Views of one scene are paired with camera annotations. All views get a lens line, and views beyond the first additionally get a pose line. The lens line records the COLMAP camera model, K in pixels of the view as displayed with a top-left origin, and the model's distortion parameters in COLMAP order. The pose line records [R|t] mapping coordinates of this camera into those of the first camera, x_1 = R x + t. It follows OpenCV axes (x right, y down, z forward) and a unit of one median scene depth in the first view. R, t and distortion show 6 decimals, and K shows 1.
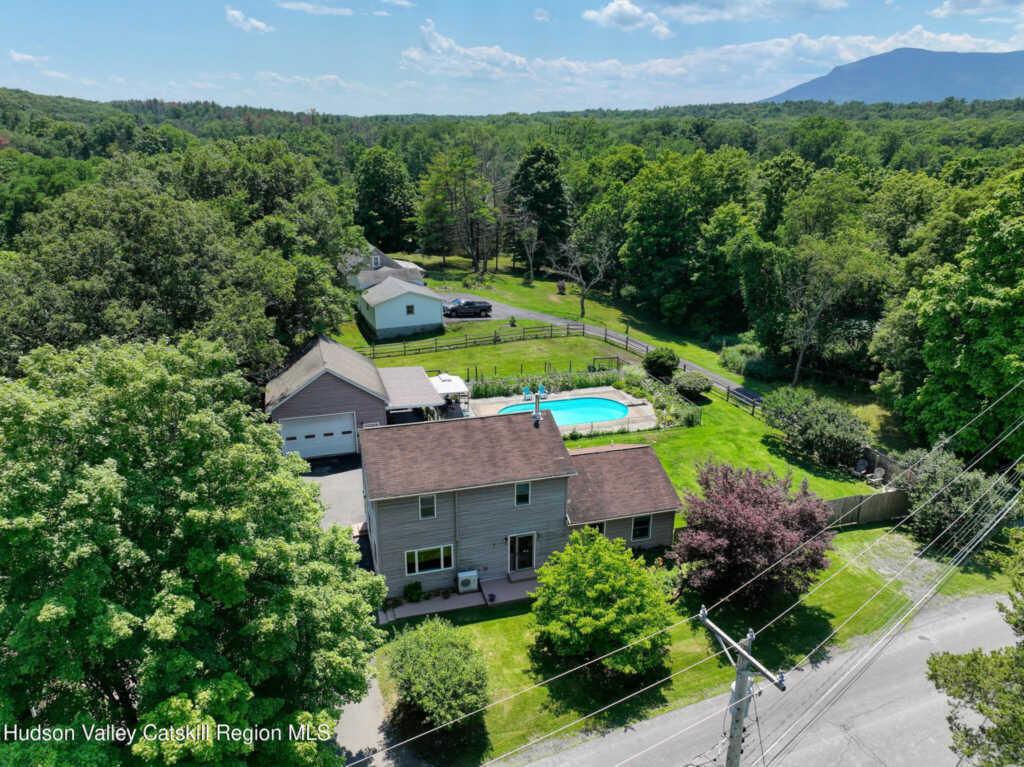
lens RADIAL K [[724.3, 0, 513.5], [0, 724.3, 385.0], [0, 0, 1]] dist [-0.002283, 0.005951]
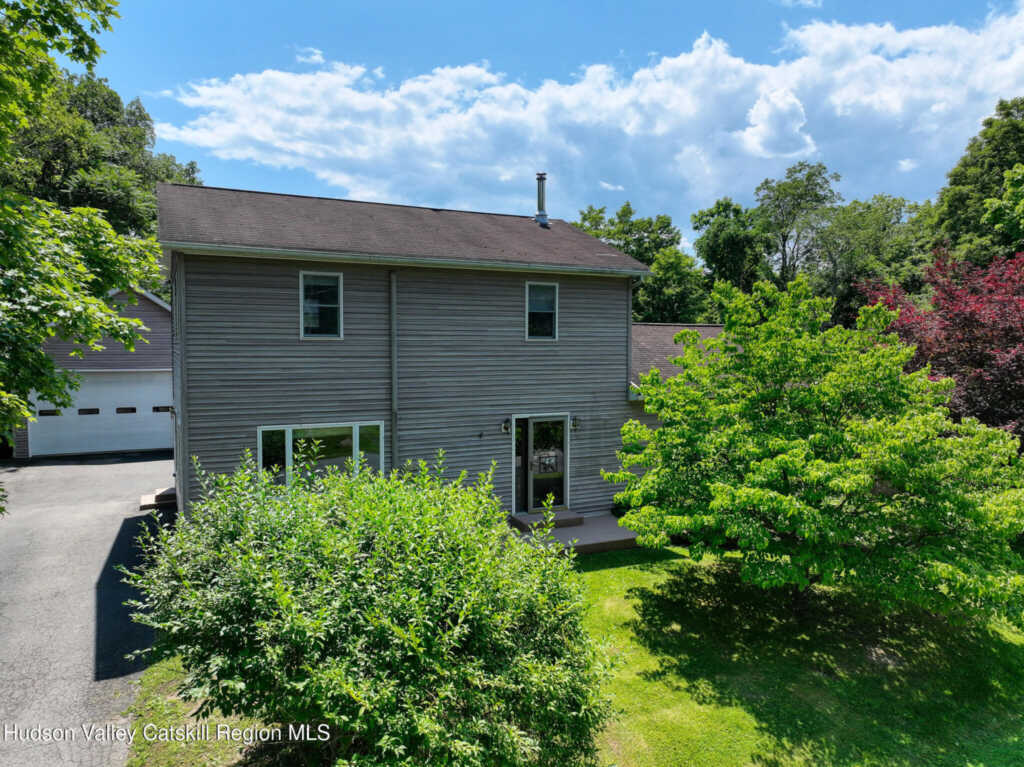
lens RADIAL K [[724.3, 0, 507.1], [0, 724.3, 382.0], [0, 0, 1]] dist [-0.002283, 0.005951]
pose [[0.986758, -0.016850, 0.161320, -0.080259], [0.063005, 0.956306, -0.285500, 0.319109], [-0.149461, 0.291883, 0.944704, 0.604091]]
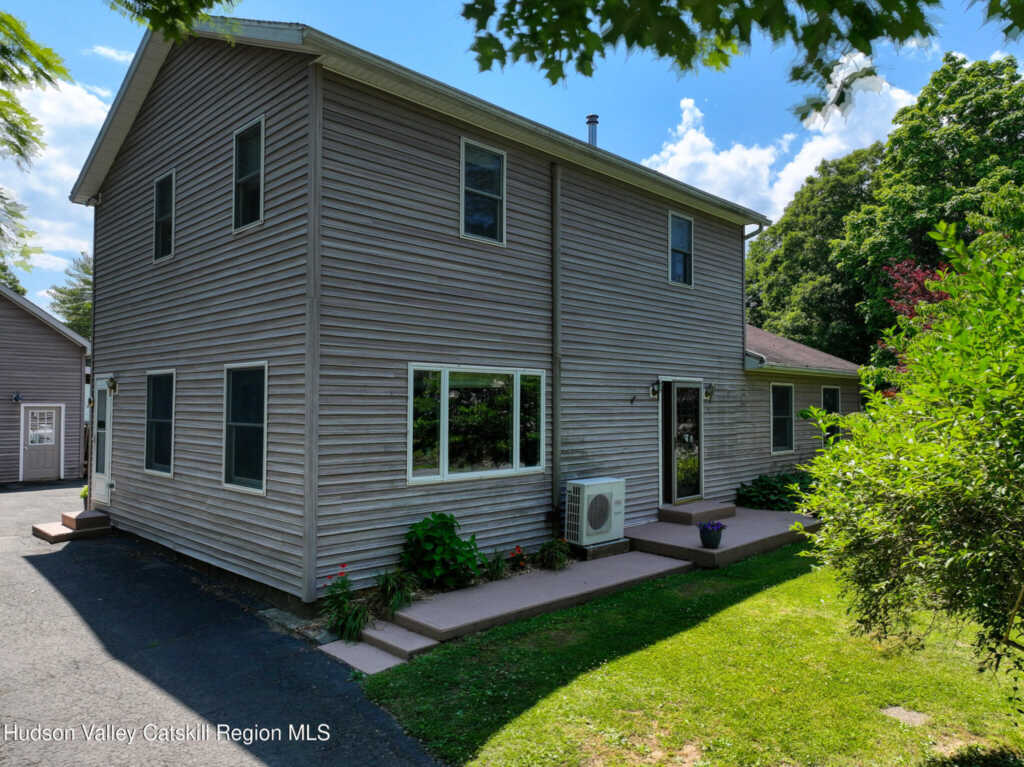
lens RADIAL K [[724.3, 0, 518.8], [0, 724.3, 384.7], [0, 0, 1]] dist [-0.002283, 0.005951]
pose [[0.873609, 0.006180, 0.486590, -0.230904], [0.170816, 0.932398, -0.318521, 0.314535], [-0.455664, 0.361380, 0.813495, 0.776641]]
